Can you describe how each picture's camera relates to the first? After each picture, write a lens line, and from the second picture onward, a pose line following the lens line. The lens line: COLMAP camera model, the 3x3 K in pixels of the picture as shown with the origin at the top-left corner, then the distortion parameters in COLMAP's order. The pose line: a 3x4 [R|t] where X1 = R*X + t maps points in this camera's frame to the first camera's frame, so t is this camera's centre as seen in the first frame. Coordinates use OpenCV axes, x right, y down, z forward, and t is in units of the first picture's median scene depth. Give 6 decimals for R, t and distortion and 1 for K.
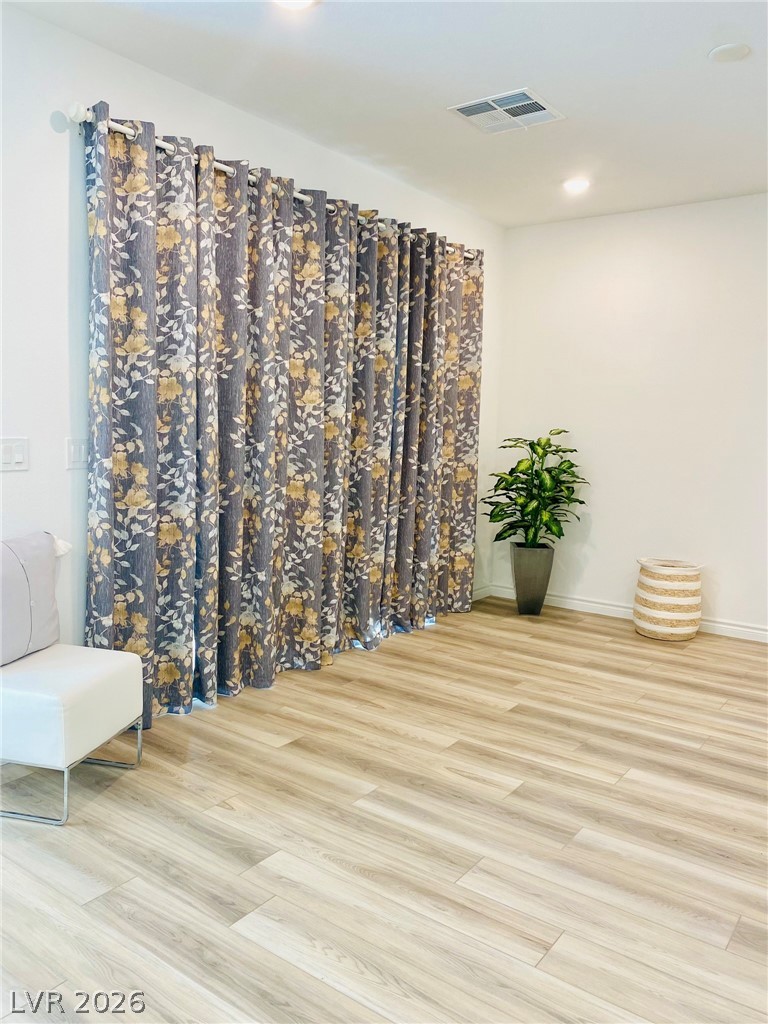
lens RADIAL K [[781.9, 0, 384.0], [0, 781.9, 512.0], [0, 0, 1]] dist [0.077255, -0.107785]
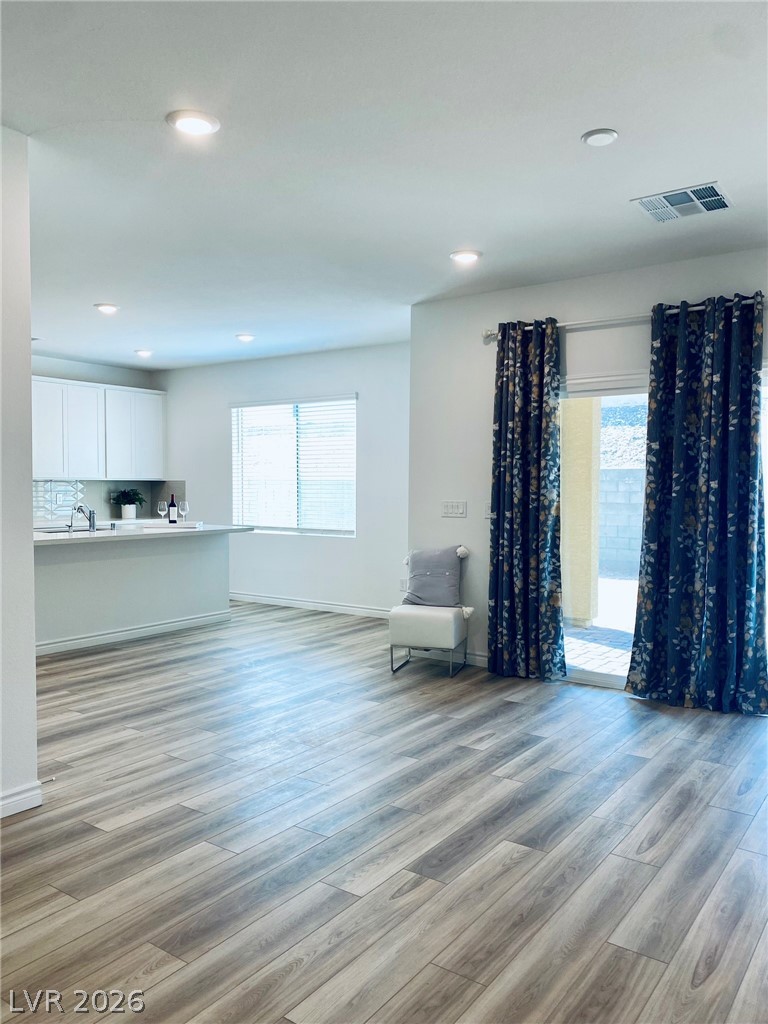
lens RADIAL K [[781.9, 0, 384.0], [0, 781.9, 512.0], [0, 0, 1]] dist [0.077255, -0.107785]
pose [[-0.002611, 0.003974, -0.999989, 1.511662], [-0.118718, 0.992919, 0.004256, -0.048023], [0.992925, 0.118728, -0.002120, 0.782596]]
